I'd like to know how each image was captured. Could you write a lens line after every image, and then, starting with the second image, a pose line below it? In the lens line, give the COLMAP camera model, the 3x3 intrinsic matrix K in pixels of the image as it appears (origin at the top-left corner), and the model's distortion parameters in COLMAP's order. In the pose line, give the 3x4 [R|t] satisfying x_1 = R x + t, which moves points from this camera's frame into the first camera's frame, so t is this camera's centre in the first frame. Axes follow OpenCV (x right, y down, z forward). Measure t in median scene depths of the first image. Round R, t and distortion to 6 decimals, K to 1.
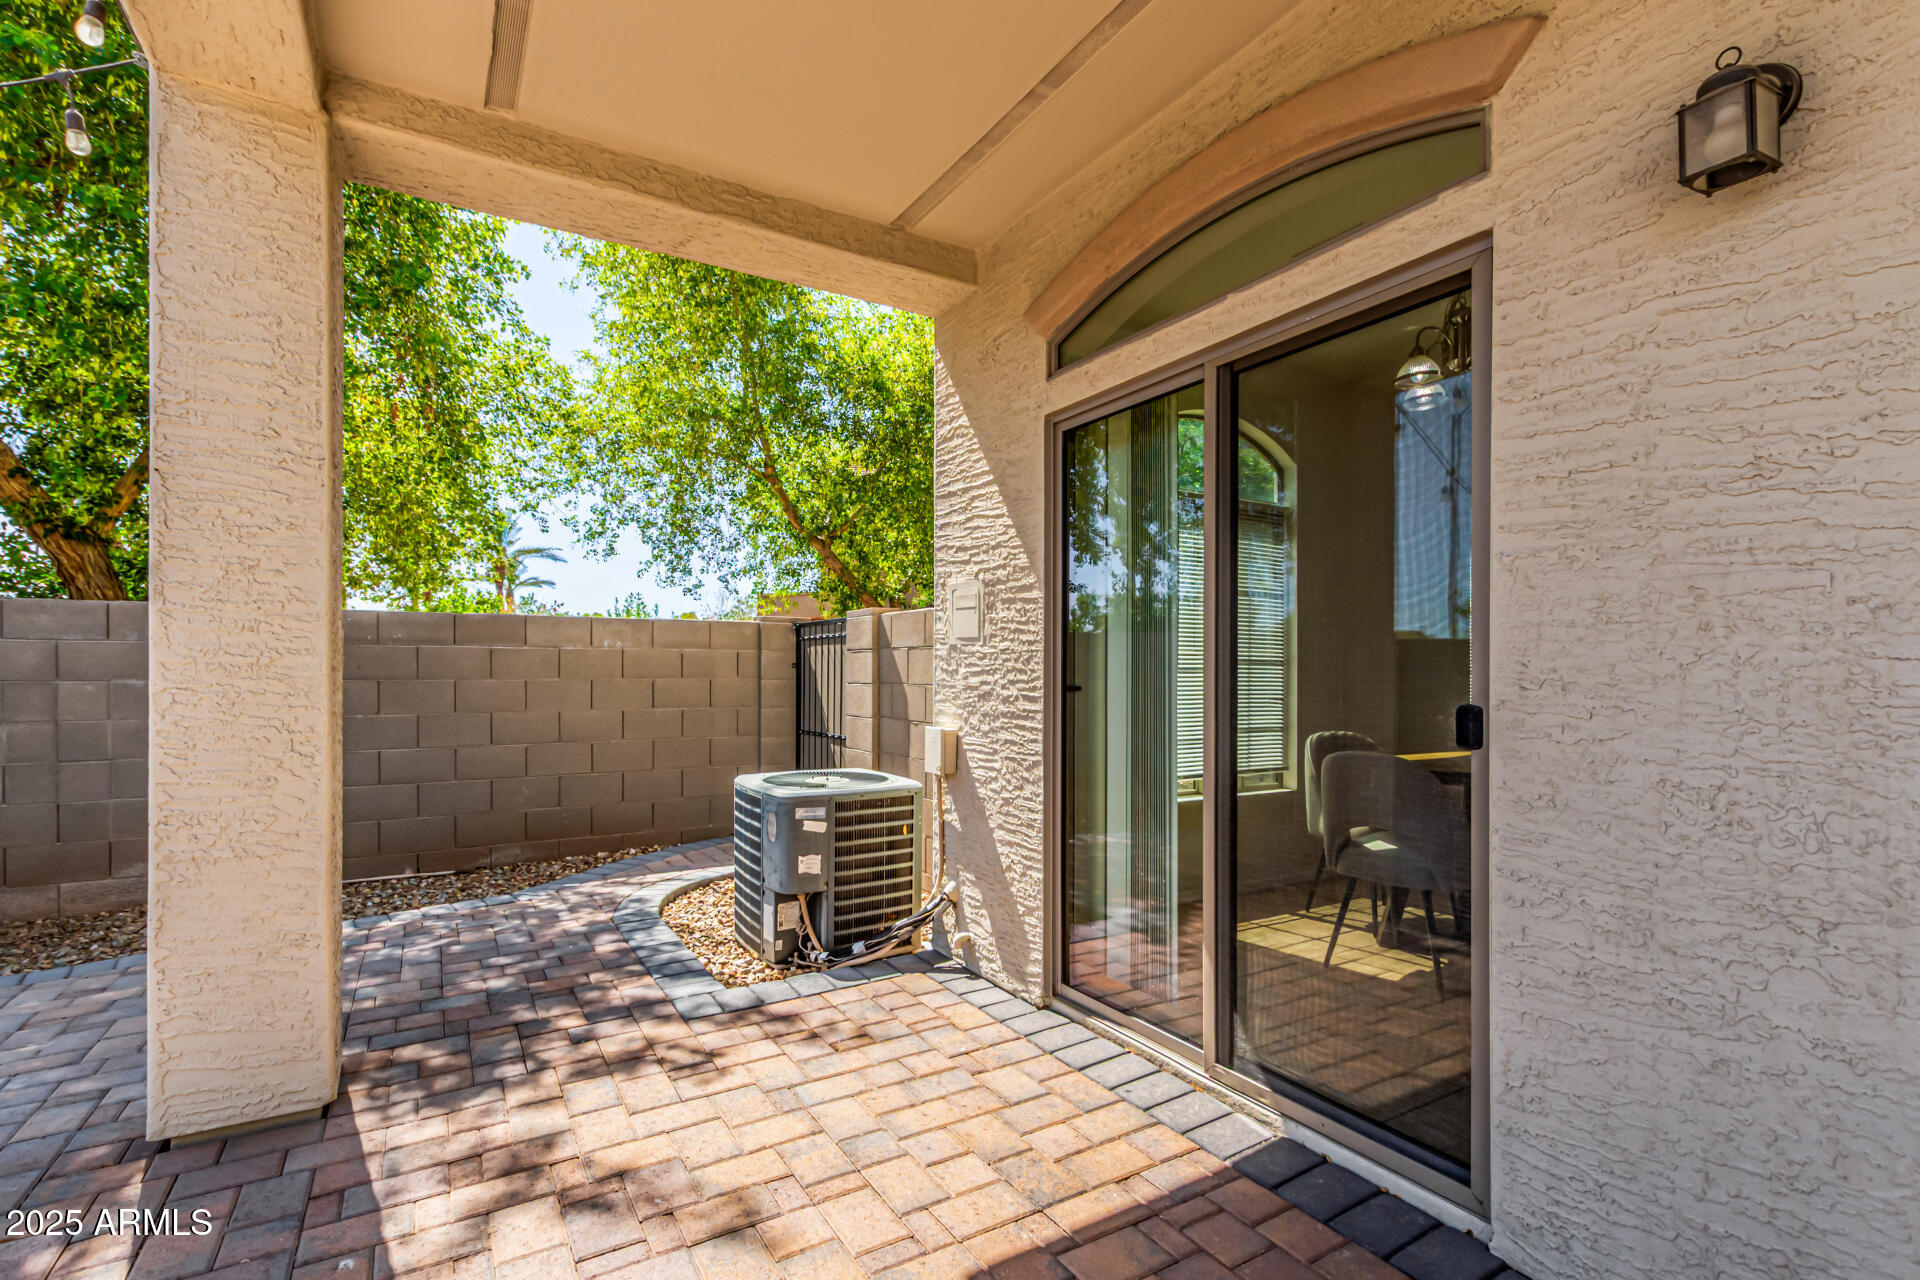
lens RADIAL K [[889.9, 0, 962.0], [0, 889.9, 659.6], [0, 0, 1]] dist [0.002683, -0.001154]
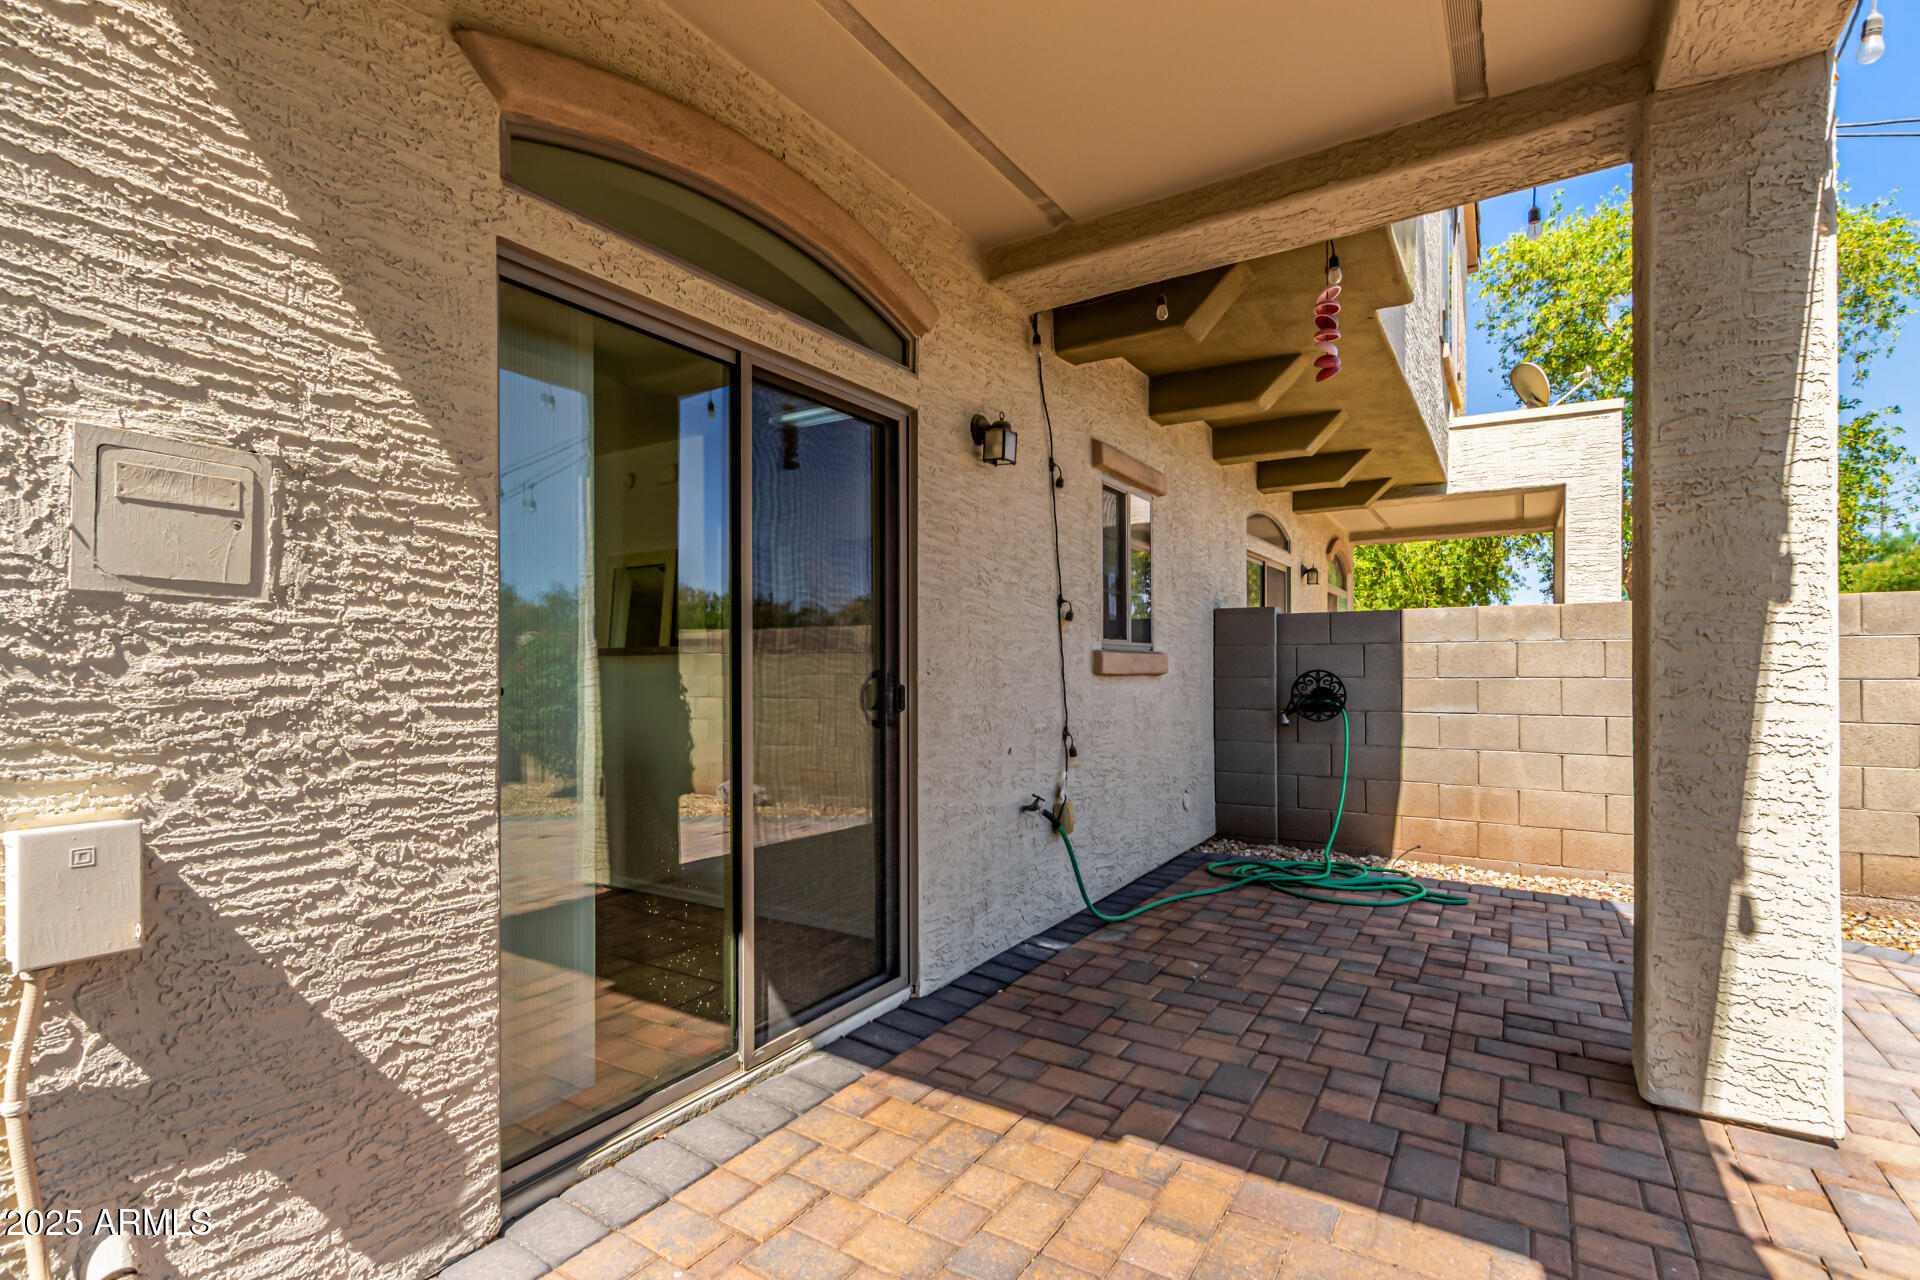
lens RADIAL K [[889.9, 0, 959.0], [0, 889.9, 647.8], [0, 0, 1]] dist [0.002683, -0.001154]
pose [[-0.447303, 0.015977, 0.894240, -0.554159], [-0.011180, 0.999662, -0.023452, 0.012033], [-0.894313, -0.020488, -0.446973, 0.948587]]
